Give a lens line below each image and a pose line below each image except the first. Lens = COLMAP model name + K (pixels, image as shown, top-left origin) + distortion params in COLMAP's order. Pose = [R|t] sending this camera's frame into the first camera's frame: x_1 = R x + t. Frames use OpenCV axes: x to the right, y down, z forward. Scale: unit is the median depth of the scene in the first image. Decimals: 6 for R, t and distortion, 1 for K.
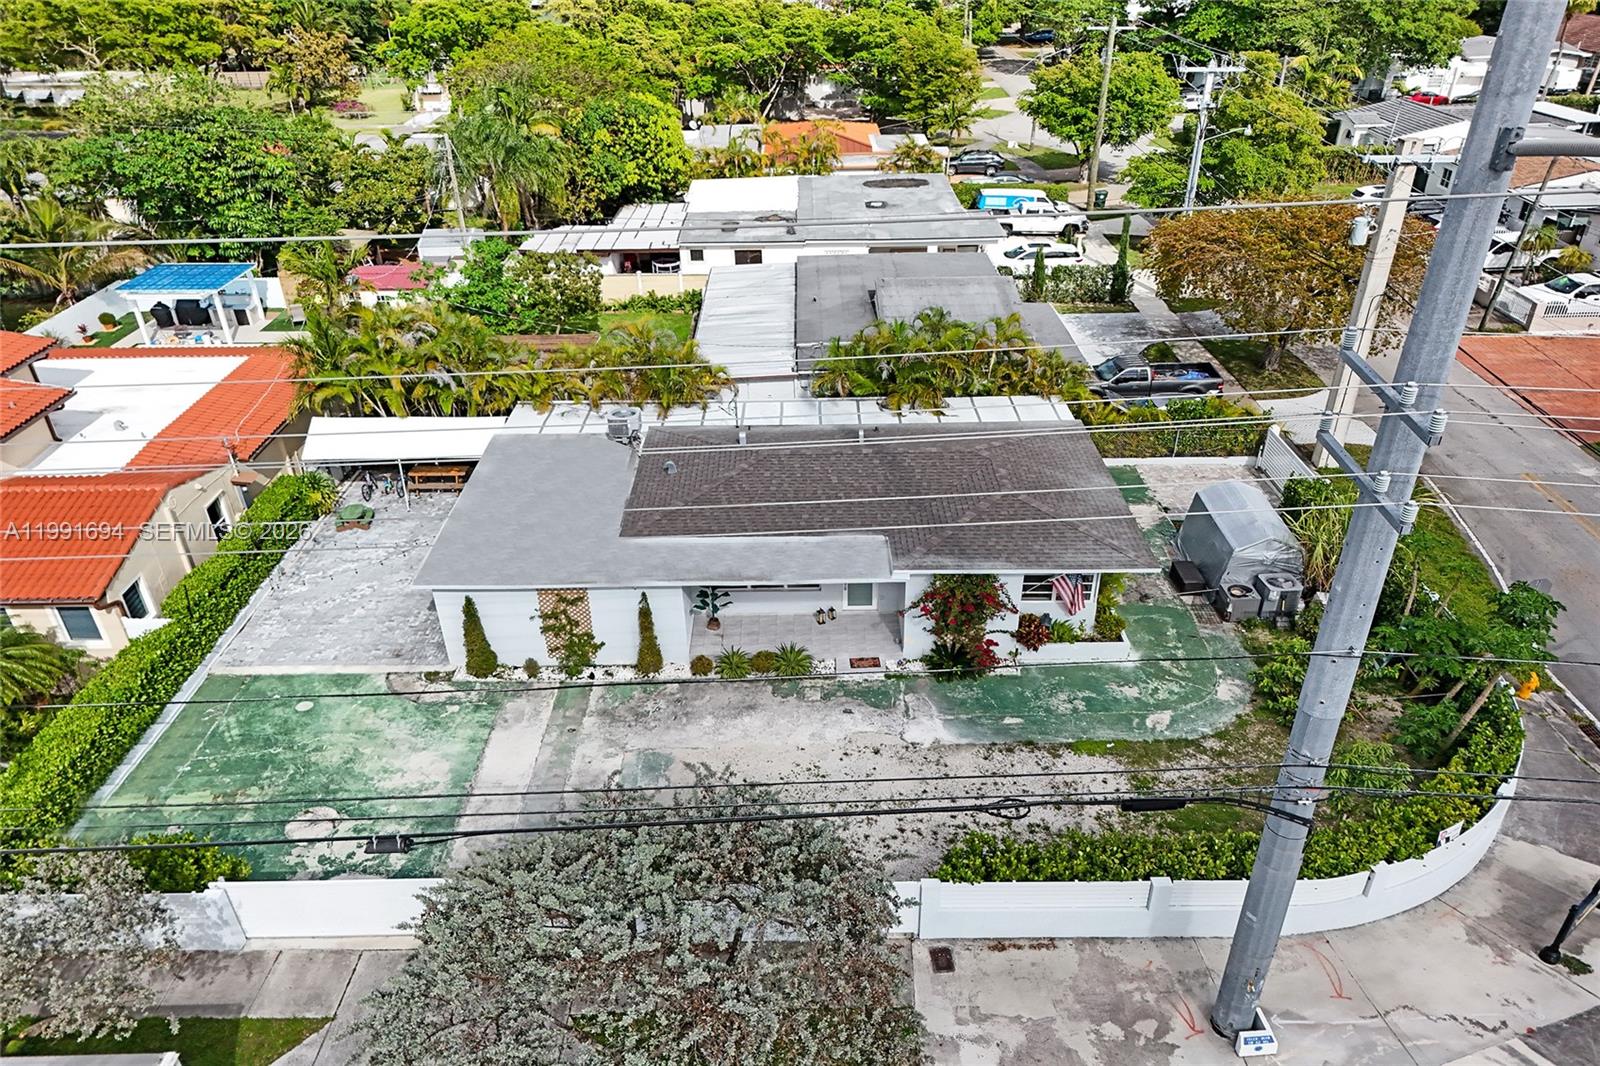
lens RADIAL K [[1203.4, 0, 800.0], [0, 1203.4, 533.0], [0, 0, 1]] dist [0.085262, -0.071472]
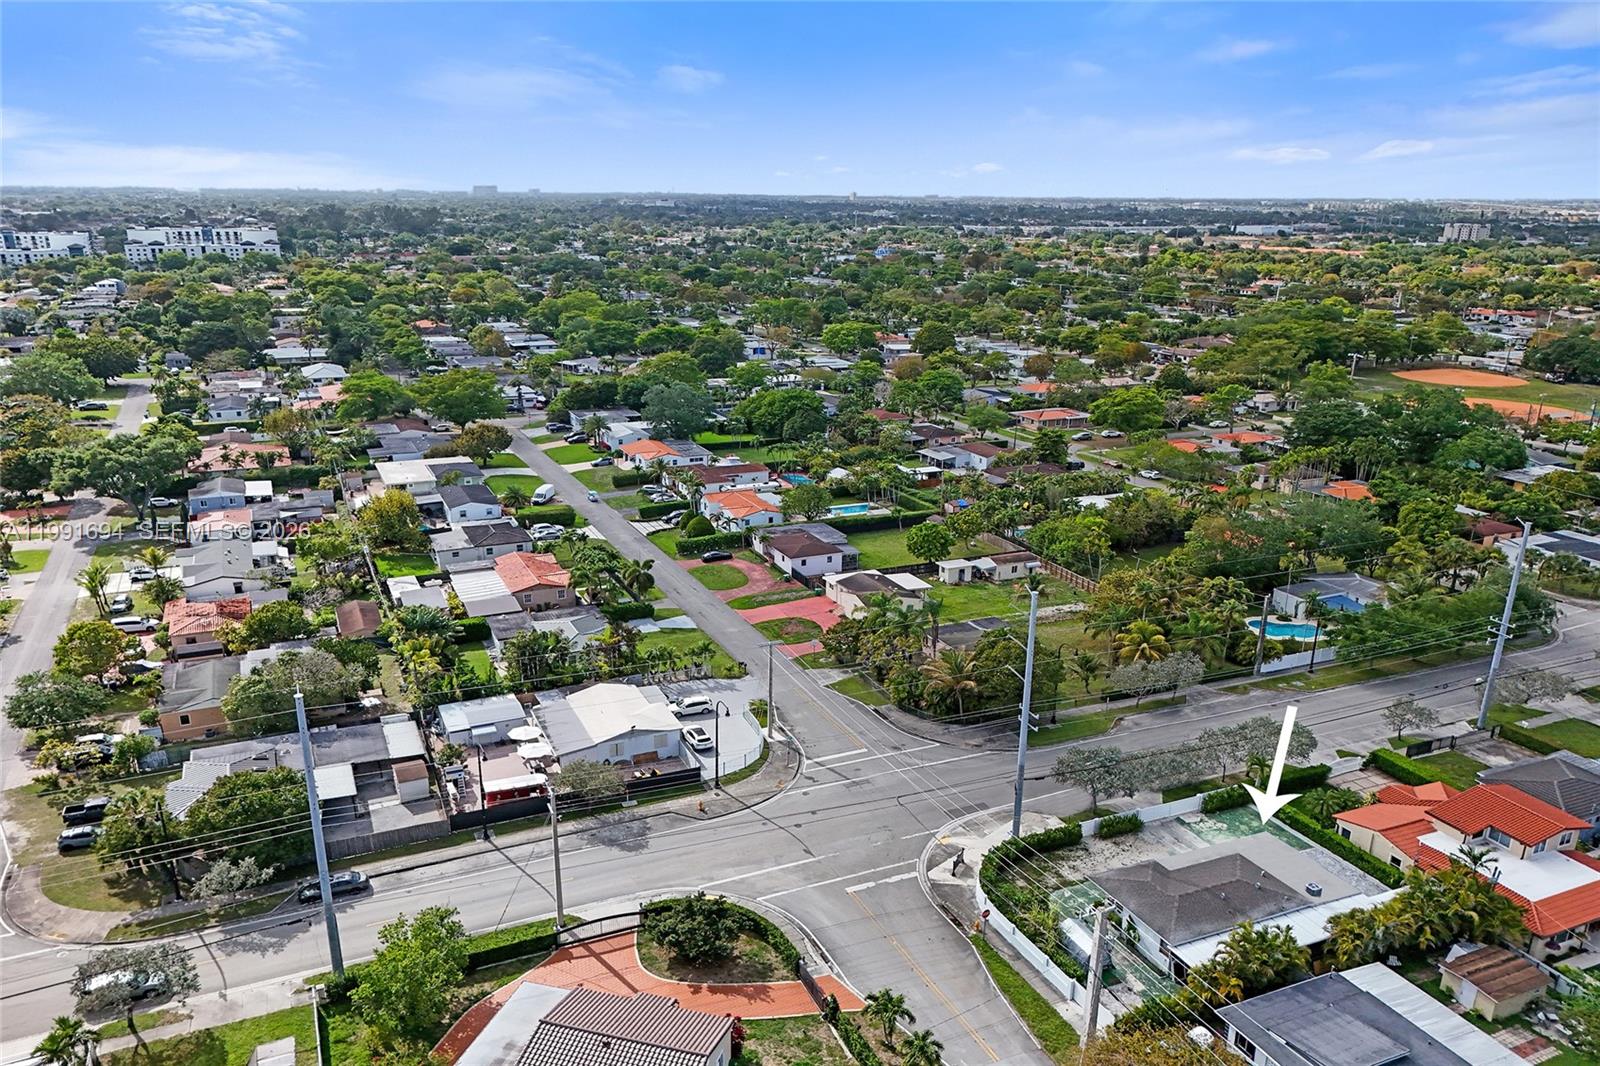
lens RADIAL K [[1177.6, 0, 823.2], [0, 1177.6, 533.8], [0, 0, 1]] dist [0.076314, -0.087174]
pose [[-0.903260, 0.125668, -0.410278, 1.866208], [-0.191709, 0.737228, 0.647875, -2.248091], [0.383886, 0.663854, -0.641817, 1.935368]]
